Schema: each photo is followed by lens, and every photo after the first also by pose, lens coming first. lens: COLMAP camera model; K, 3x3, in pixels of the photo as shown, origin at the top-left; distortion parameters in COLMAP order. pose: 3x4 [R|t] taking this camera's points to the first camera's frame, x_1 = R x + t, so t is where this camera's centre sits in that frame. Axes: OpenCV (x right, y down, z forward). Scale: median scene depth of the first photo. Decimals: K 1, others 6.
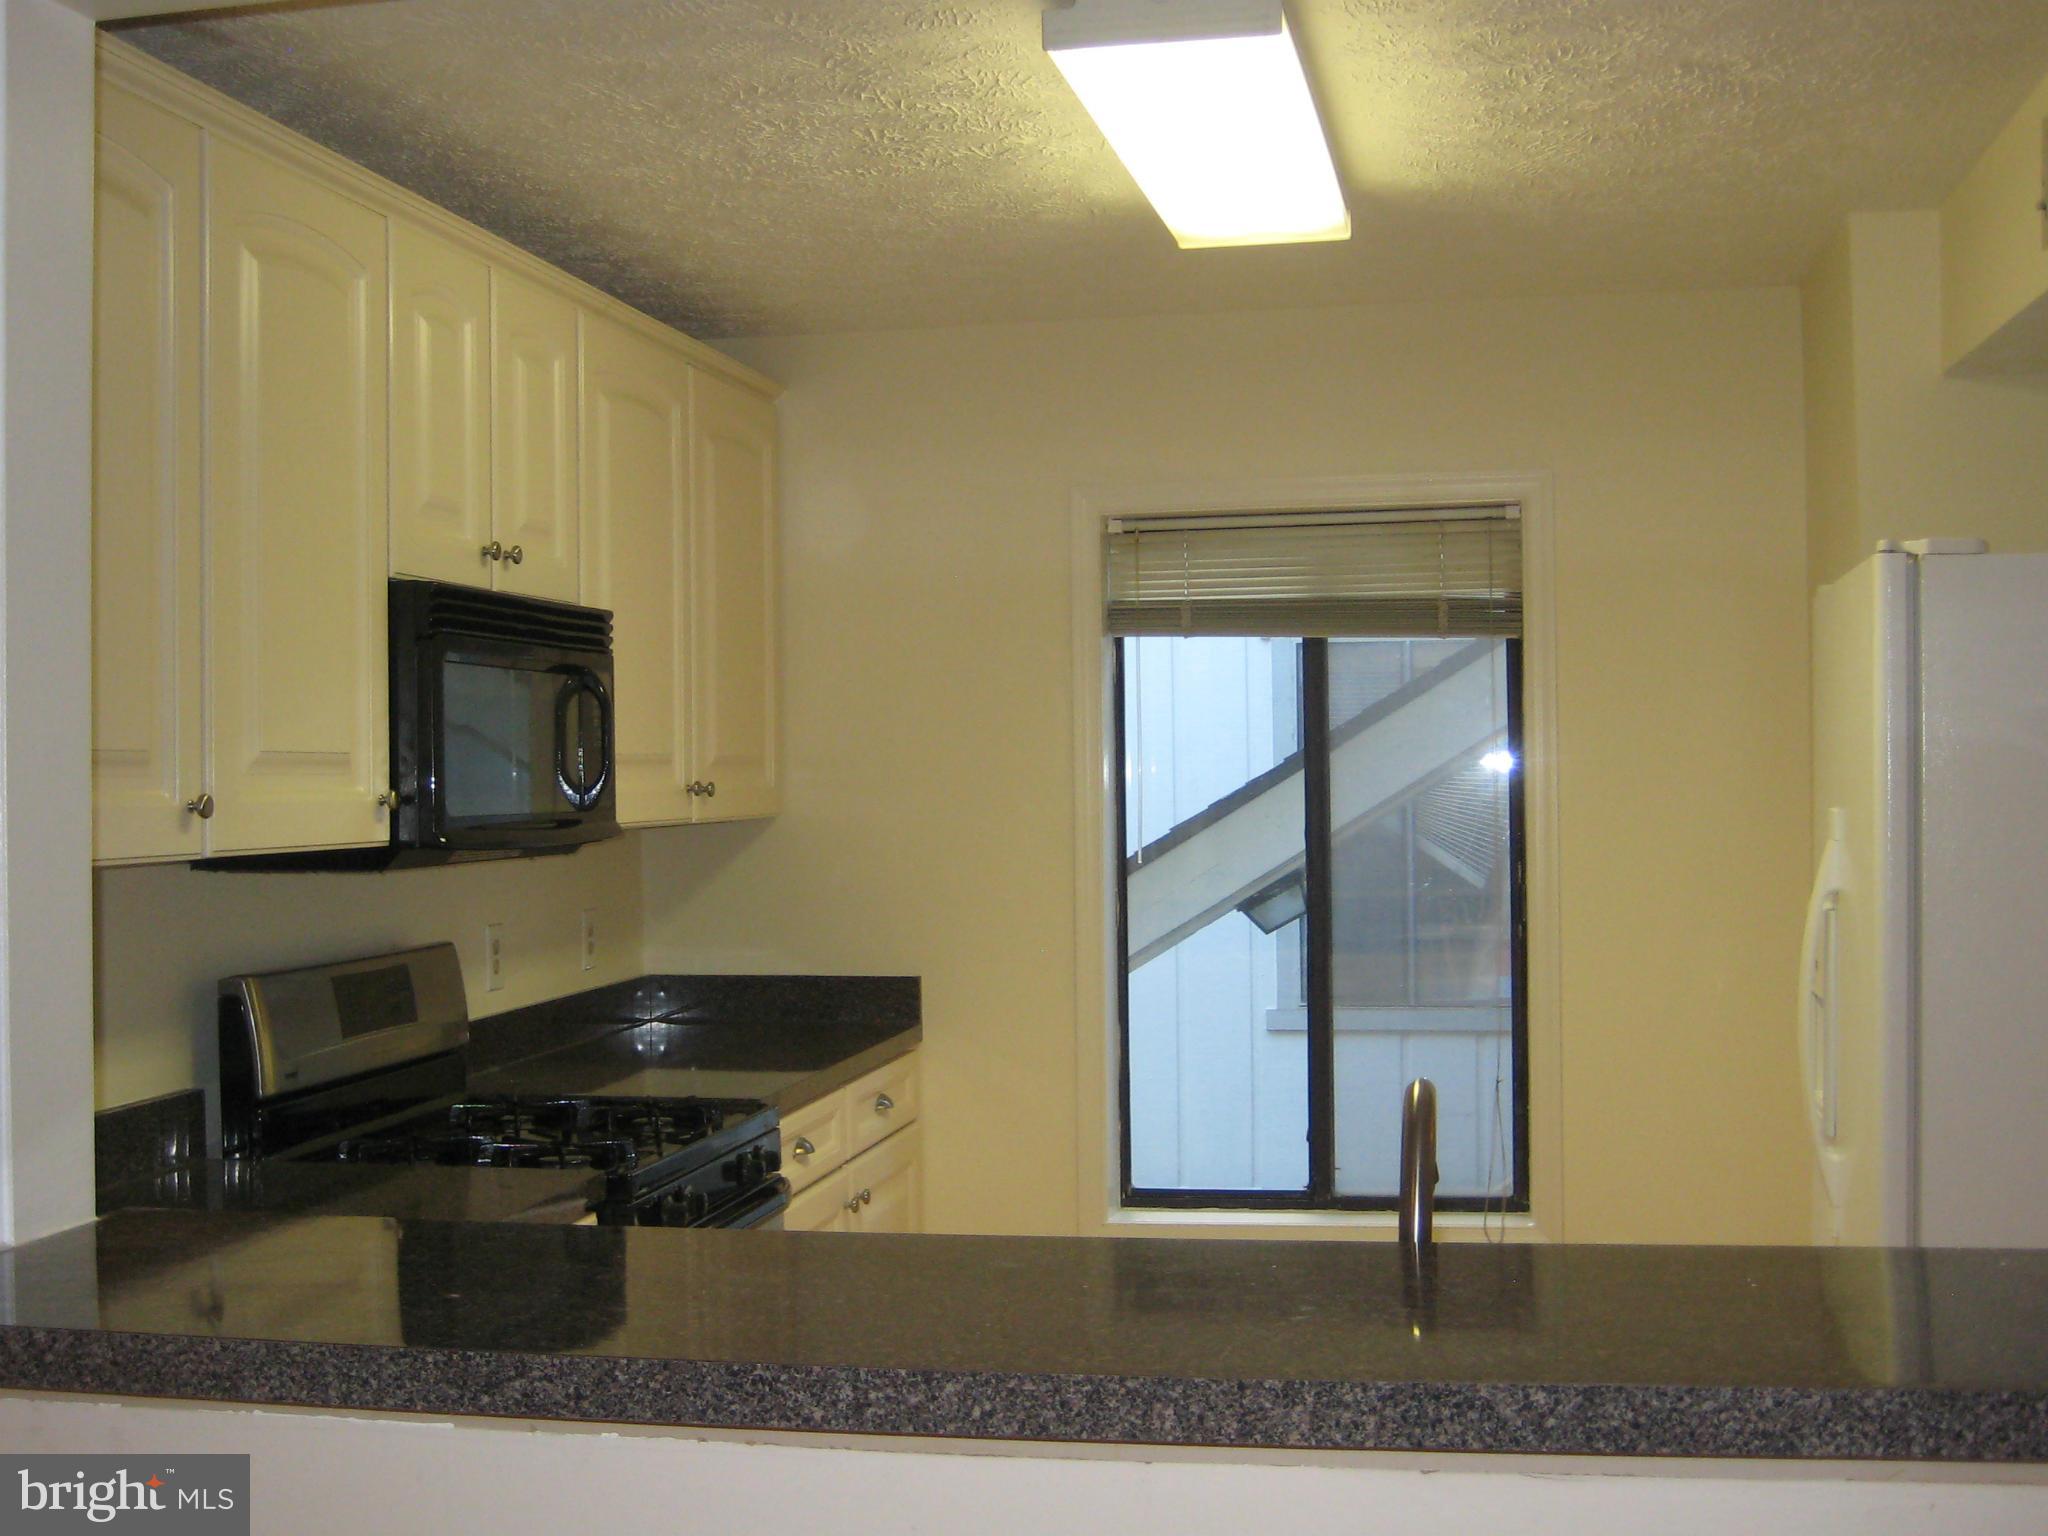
lens RADIAL K [[2816.8, 0, 1024.0], [0, 2816.8, 768.0], [0, 0, 1]] dist [-0.132678, 0.052789]
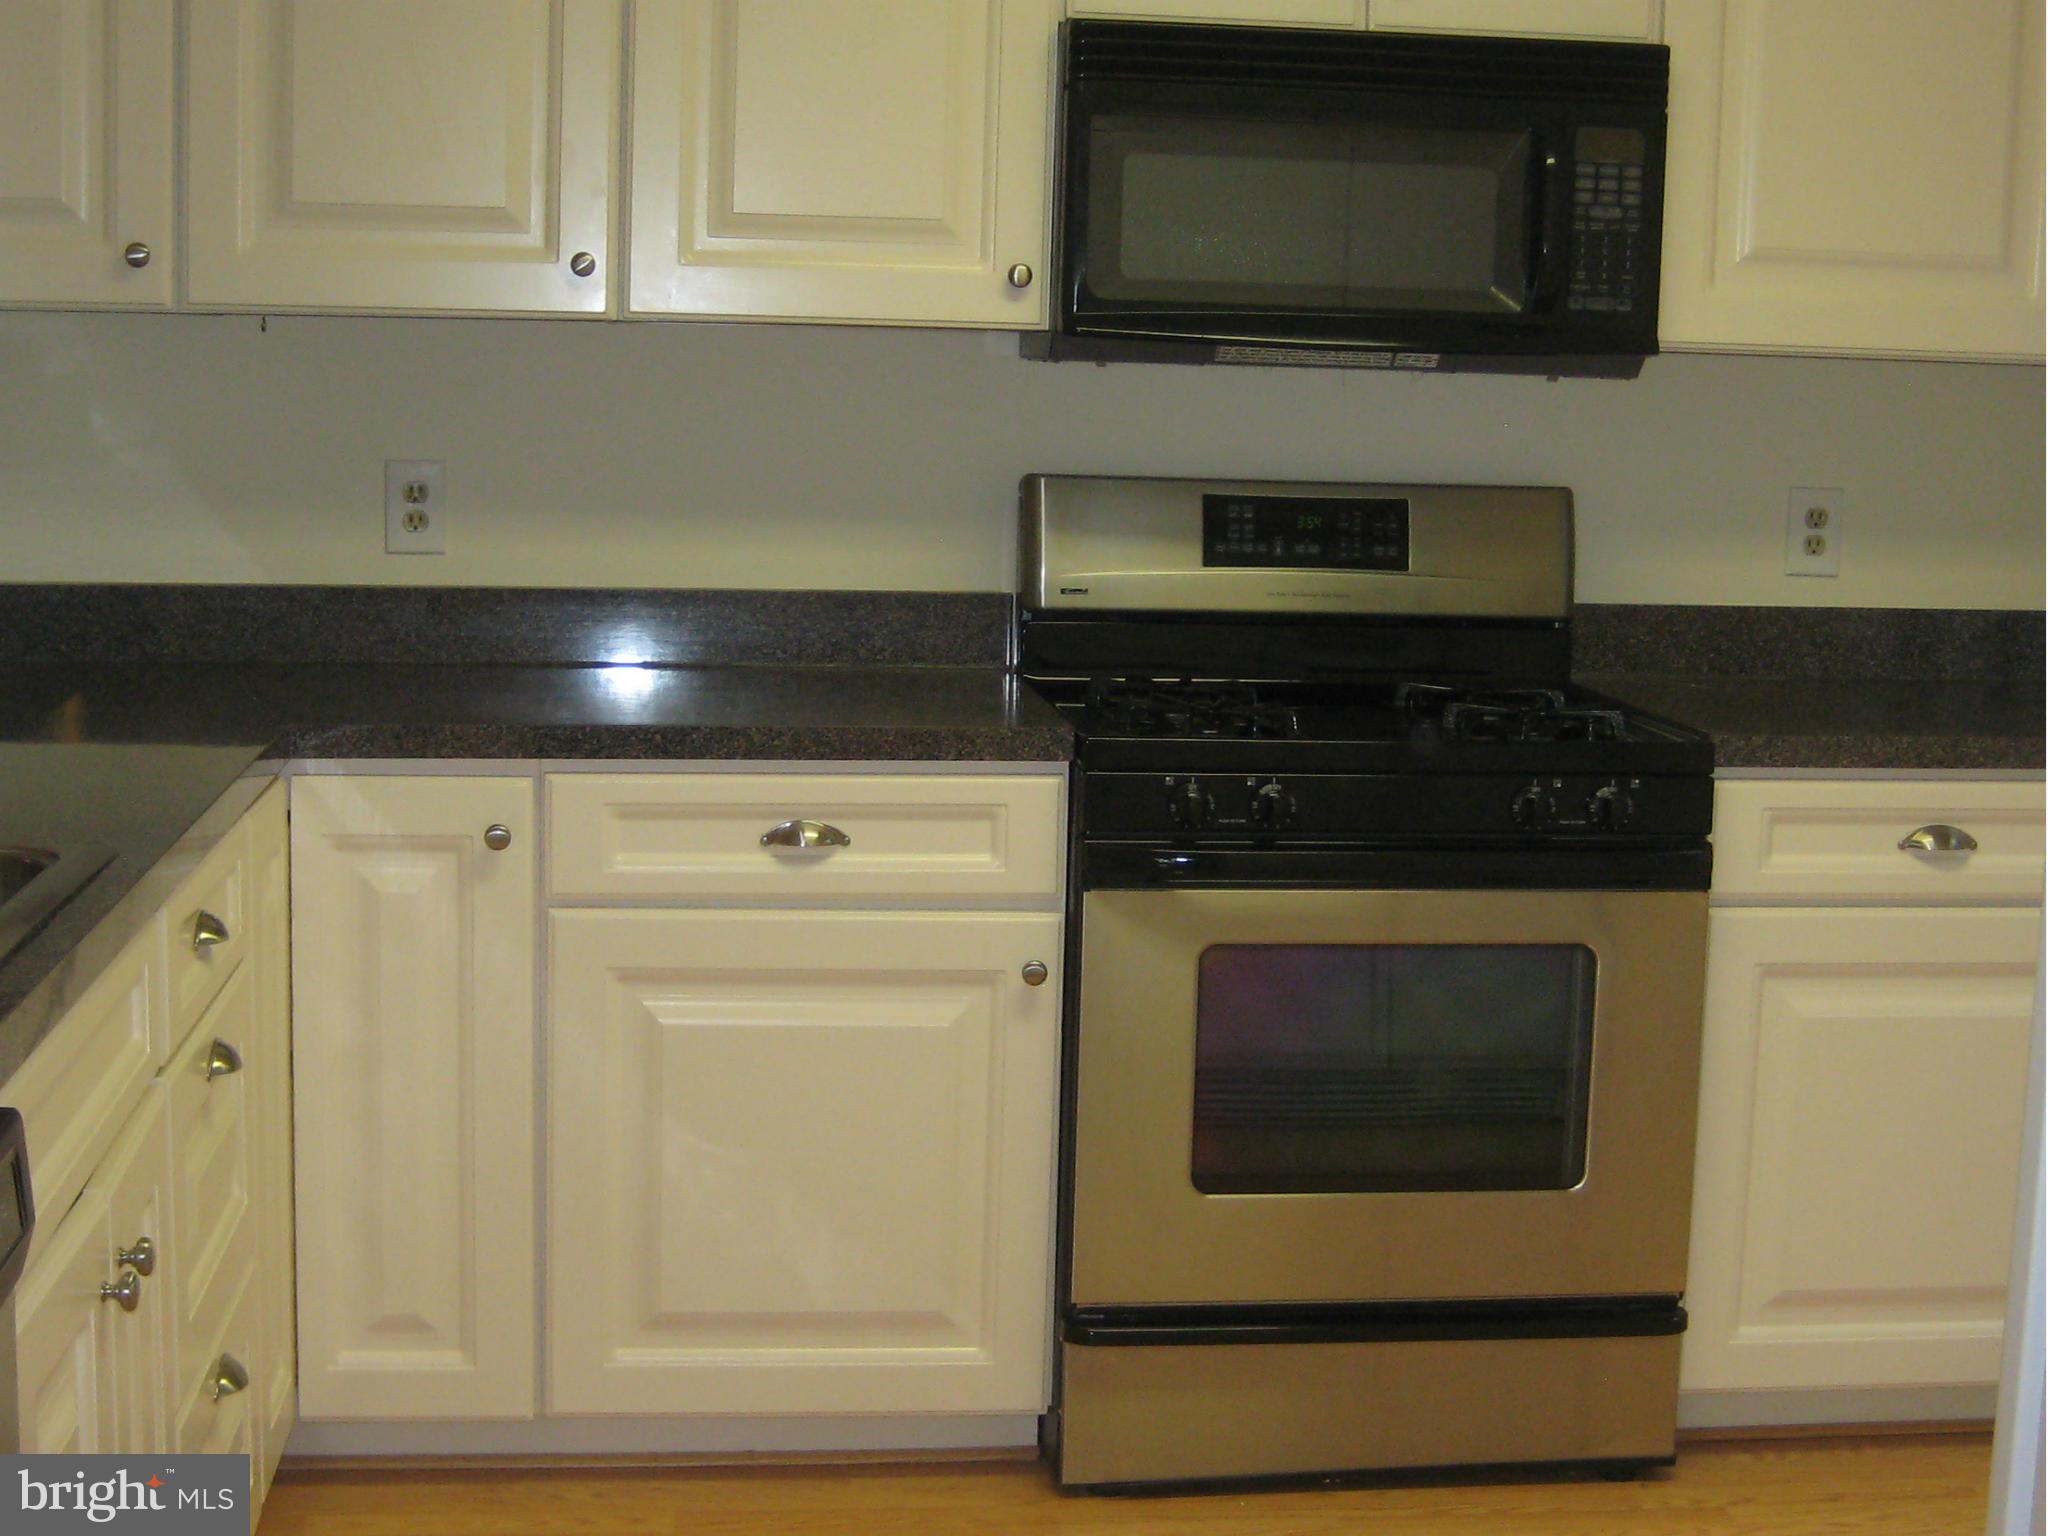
lens RADIAL K [[2938.9, 0, 1024.0], [0, 2938.9, 768.0], [0, 0, 1]] dist [-0.114469, 0.040549]
pose [[0.273069, 0.161210, -0.948391, 0.594837], [-0.030674, 0.986817, 0.158909, 0.015796], [0.961505, -0.014303, 0.274414, 0.678436]]
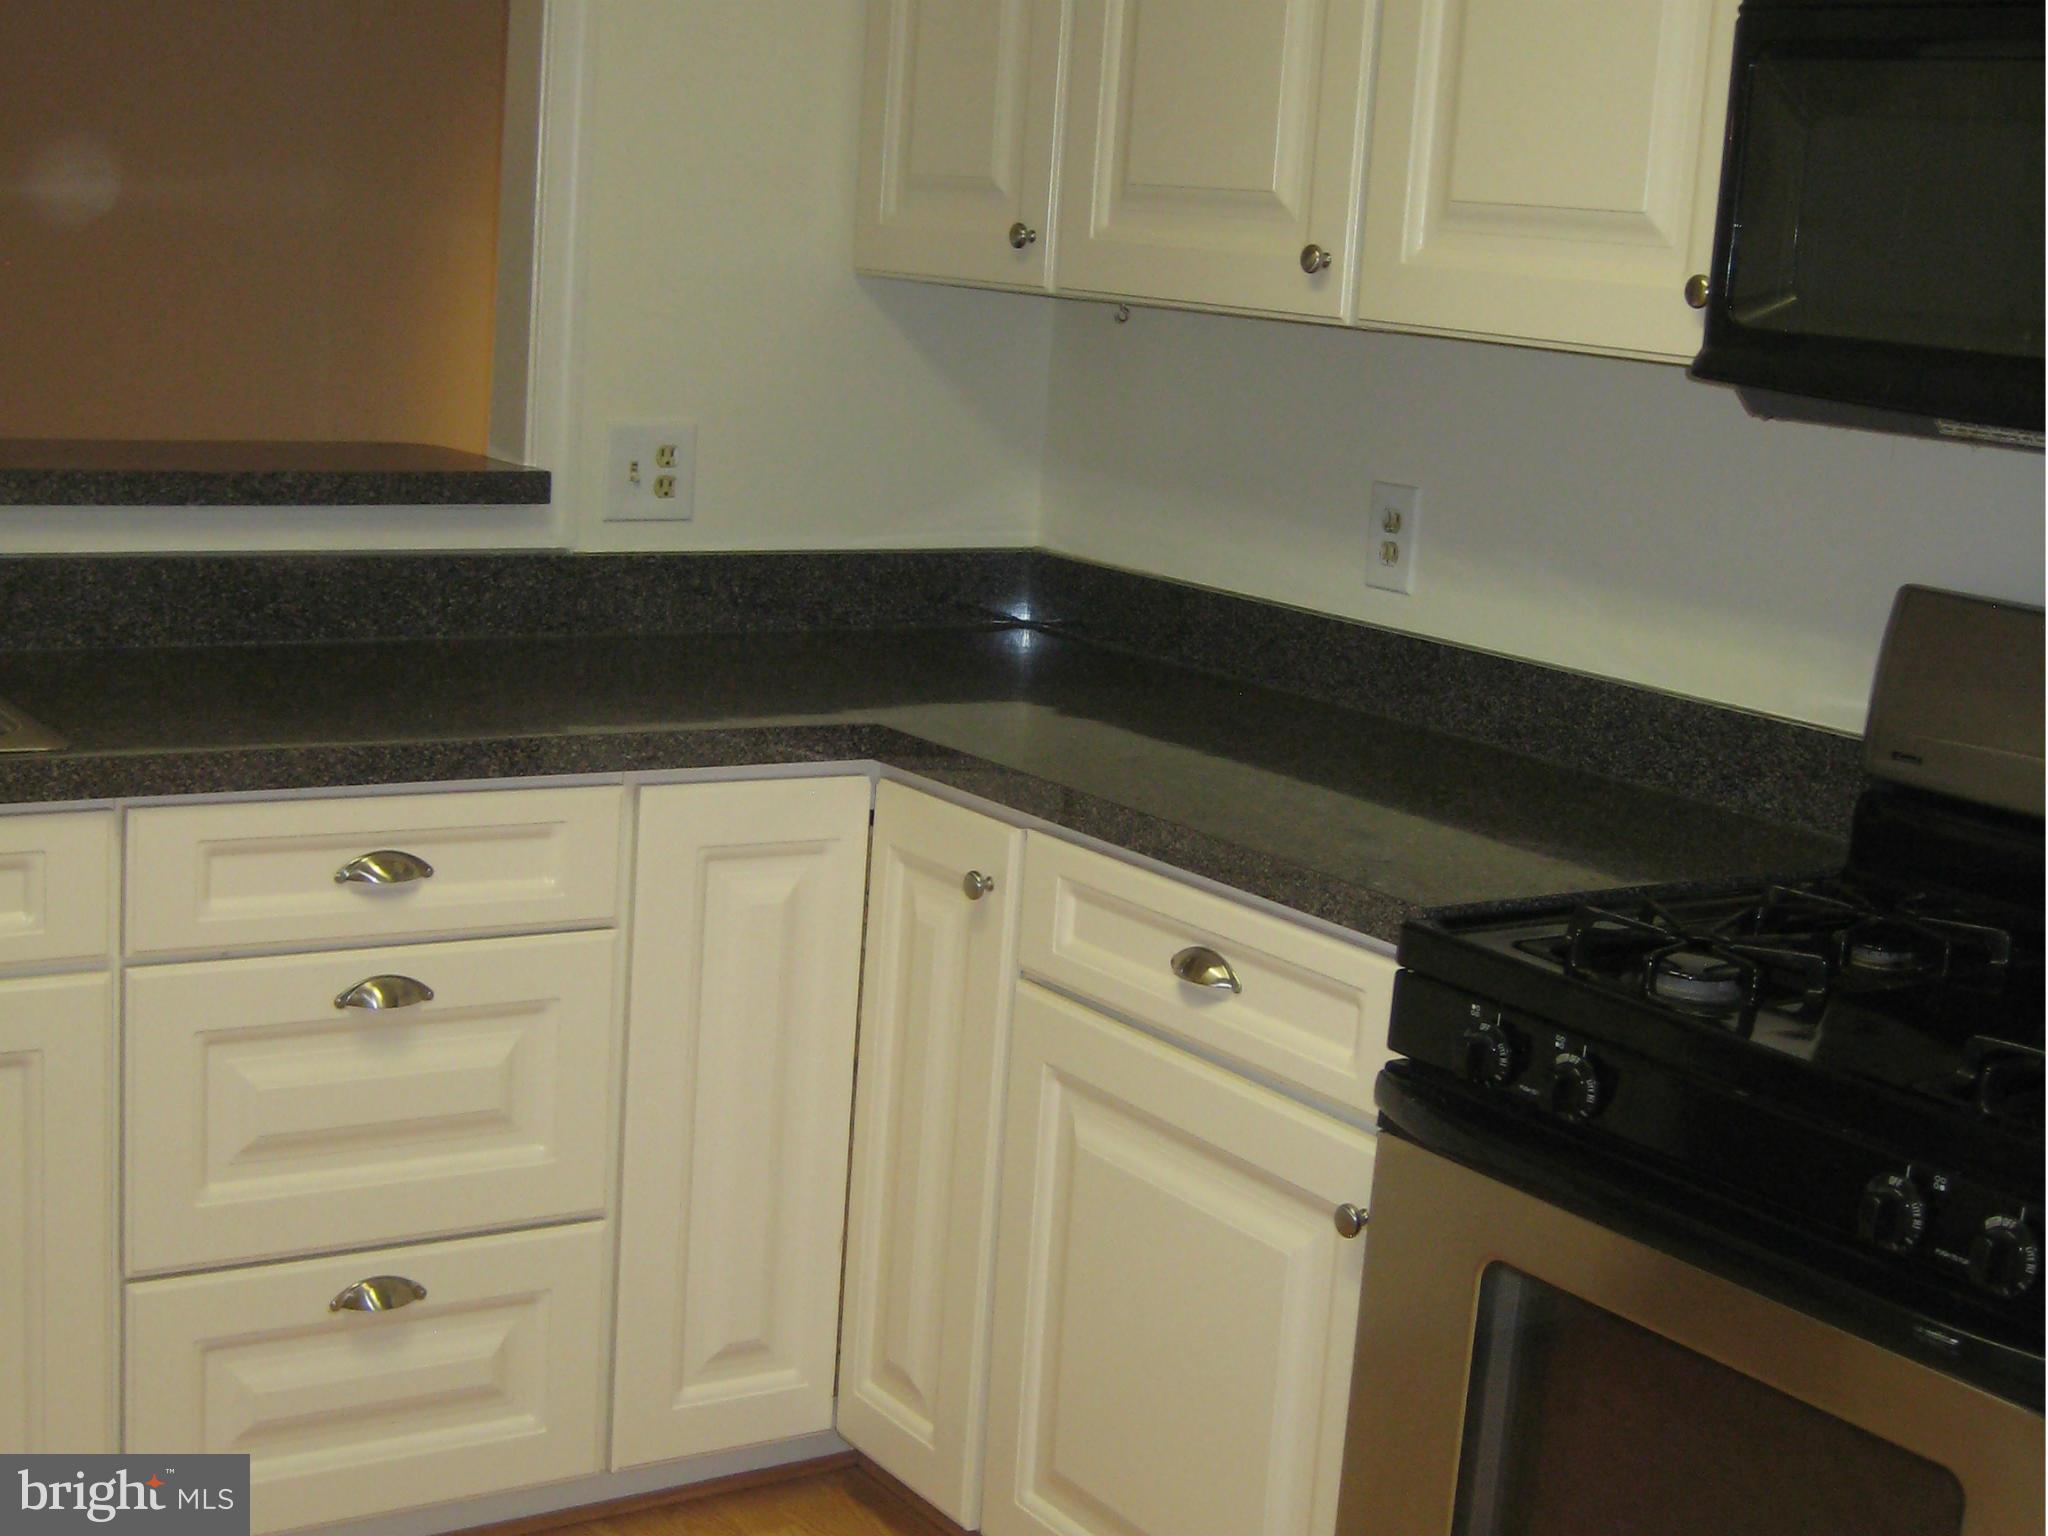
lens RADIAL K [[2816.8, 0, 1024.0], [0, 2816.8, 768.0], [0, 0, 1]] dist [-0.132678, 0.052789]
pose [[-0.715406, 0.100186, -0.691489, 0.287952], [-0.056696, 0.978079, 0.200366, -0.000400], [0.696405, 0.182547, -0.694043, 1.206739]]
